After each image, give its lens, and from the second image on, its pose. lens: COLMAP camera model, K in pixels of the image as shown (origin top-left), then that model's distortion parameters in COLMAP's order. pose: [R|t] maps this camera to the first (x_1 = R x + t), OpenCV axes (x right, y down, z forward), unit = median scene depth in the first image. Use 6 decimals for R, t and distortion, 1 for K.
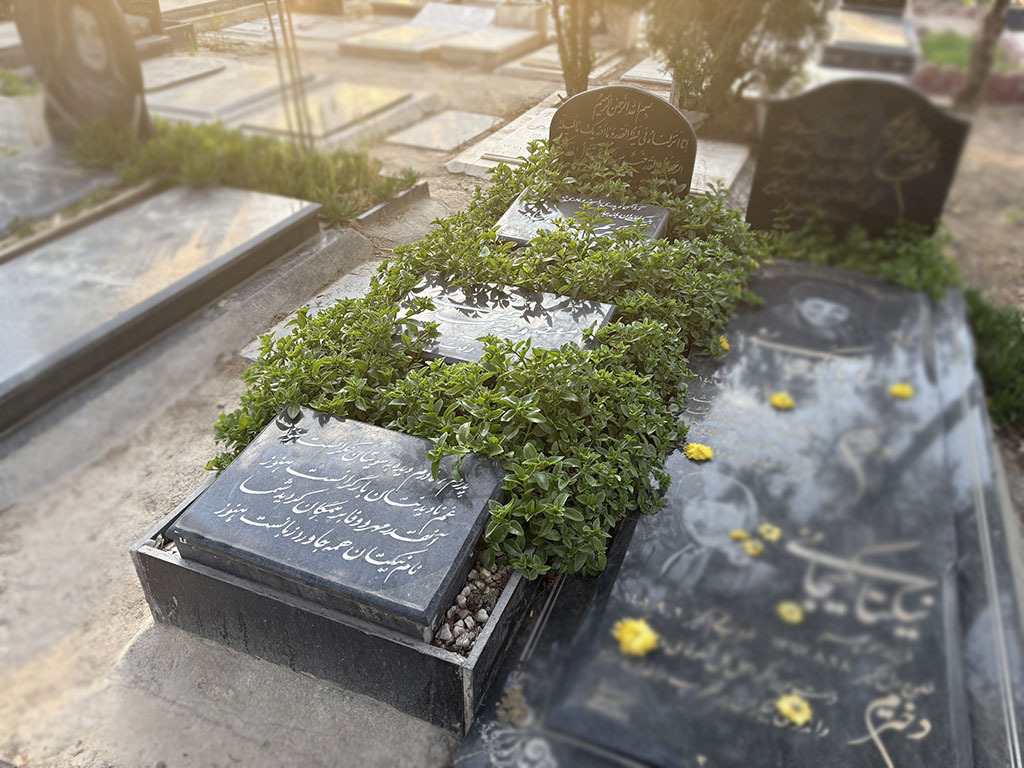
lens RADIAL K [[779.0, 0, 528.8], [0, 779.0, 394.9], [0, 0, 1]] dist [0.056842, -0.063860]
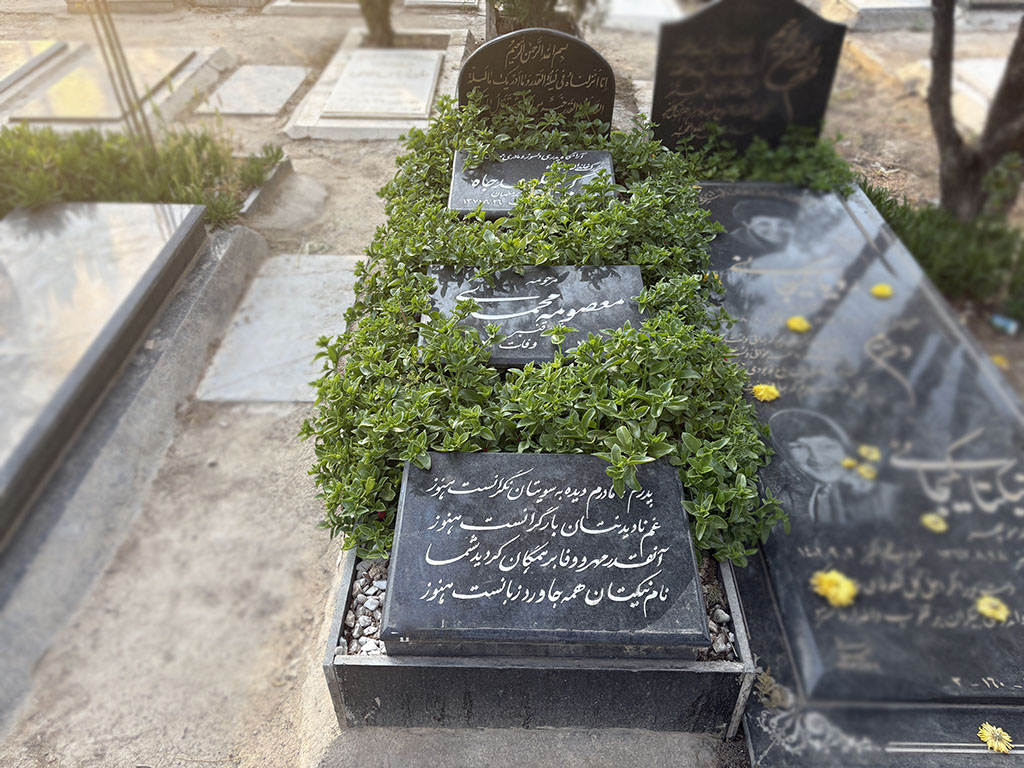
lens RADIAL K [[778.3, 0, 515.0], [0, 778.3, 387.9], [0, 0, 1]] dist [0.057329, -0.066721]
pose [[0.937988, -0.236375, 0.253586, -0.281721], [0.213143, 0.970124, 0.115887, -0.098395], [-0.273403, -0.054651, 0.960346, 0.074451]]
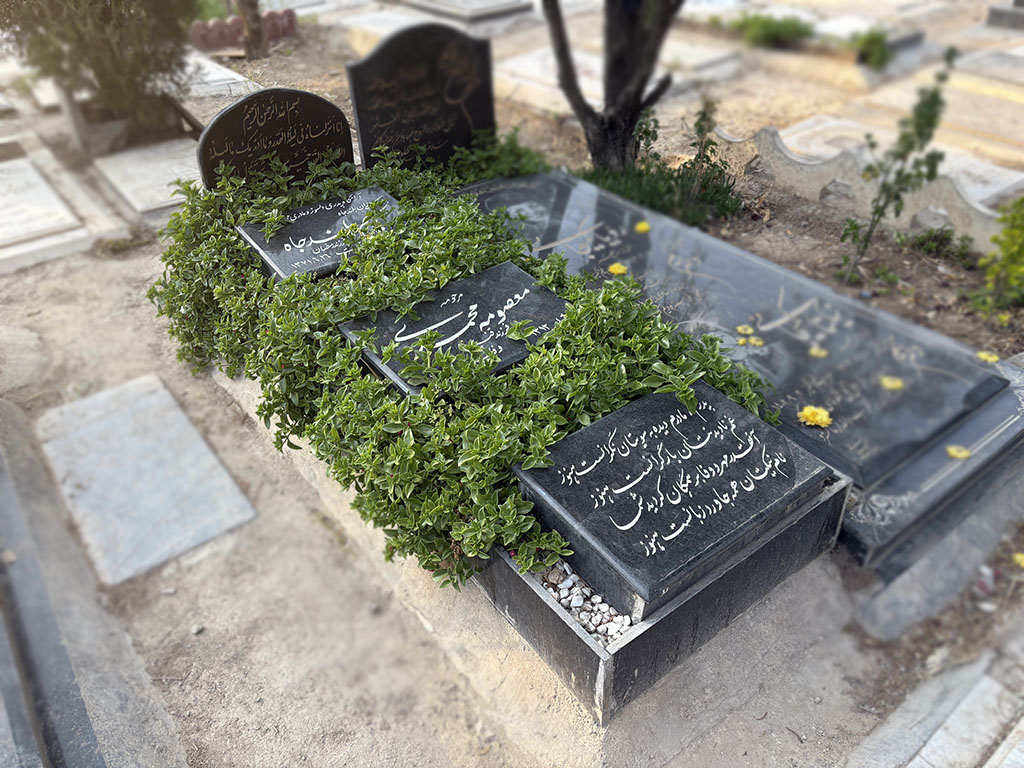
lens RADIAL K [[778.3, 0, 515.0], [0, 778.3, 387.9], [0, 0, 1]] dist [0.057329, -0.066721]
pose [[0.524124, -0.537688, 0.660443, -0.612282], [0.514728, 0.817824, 0.257331, -0.214596], [-0.678490, 0.205076, 0.705404, 0.227895]]
